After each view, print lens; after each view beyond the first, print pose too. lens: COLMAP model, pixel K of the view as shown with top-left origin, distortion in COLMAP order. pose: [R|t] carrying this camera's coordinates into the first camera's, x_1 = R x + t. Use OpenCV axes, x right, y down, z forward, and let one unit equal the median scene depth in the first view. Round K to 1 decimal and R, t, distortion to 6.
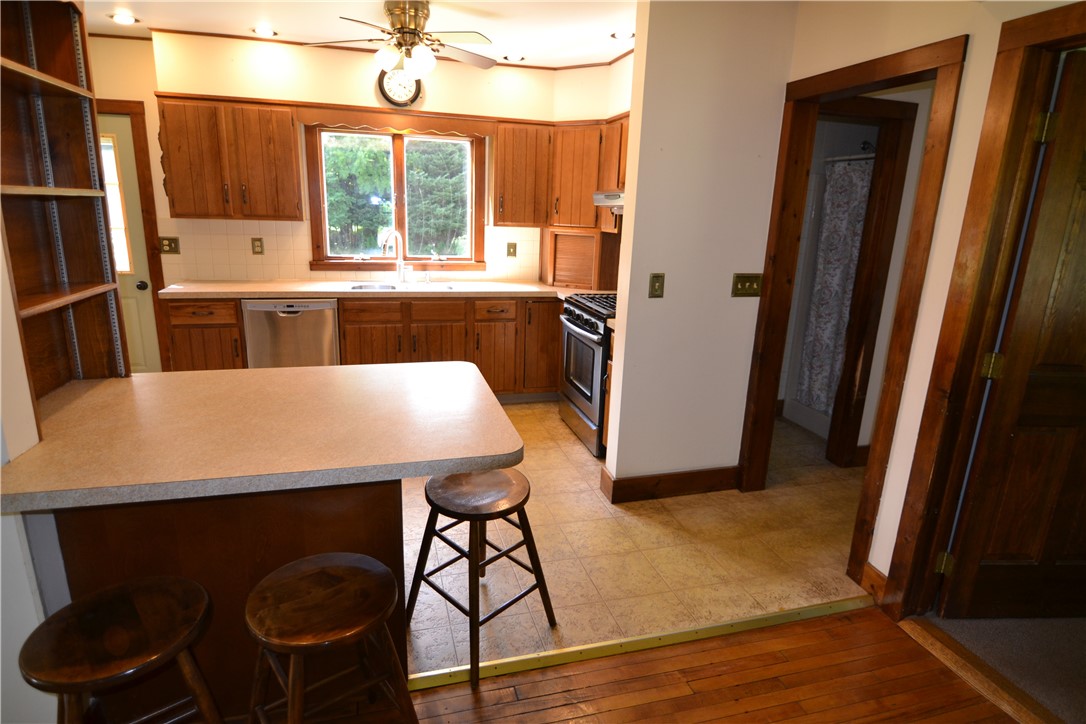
lens RADIAL K [[583.8, 0, 539.7], [0, 583.8, 357.2], [0, 0, 1]] dist [-0.012300, -0.003932]
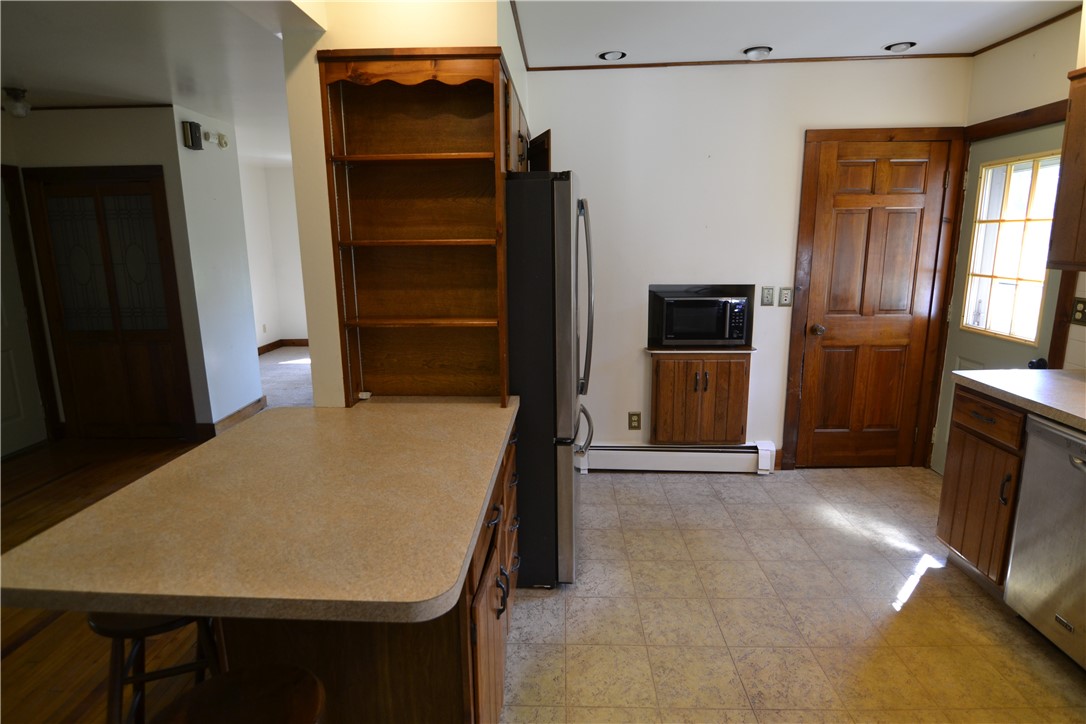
lens RADIAL K [[583.8, 0, 539.7], [0, 583.8, 357.2], [0, 0, 1]] dist [-0.012300, -0.003932]
pose [[-0.311579, 0.160229, -0.936614, 0.136627], [-0.229732, 0.943737, 0.237872, -0.160457], [0.922031, 0.289286, -0.257239, 0.635060]]
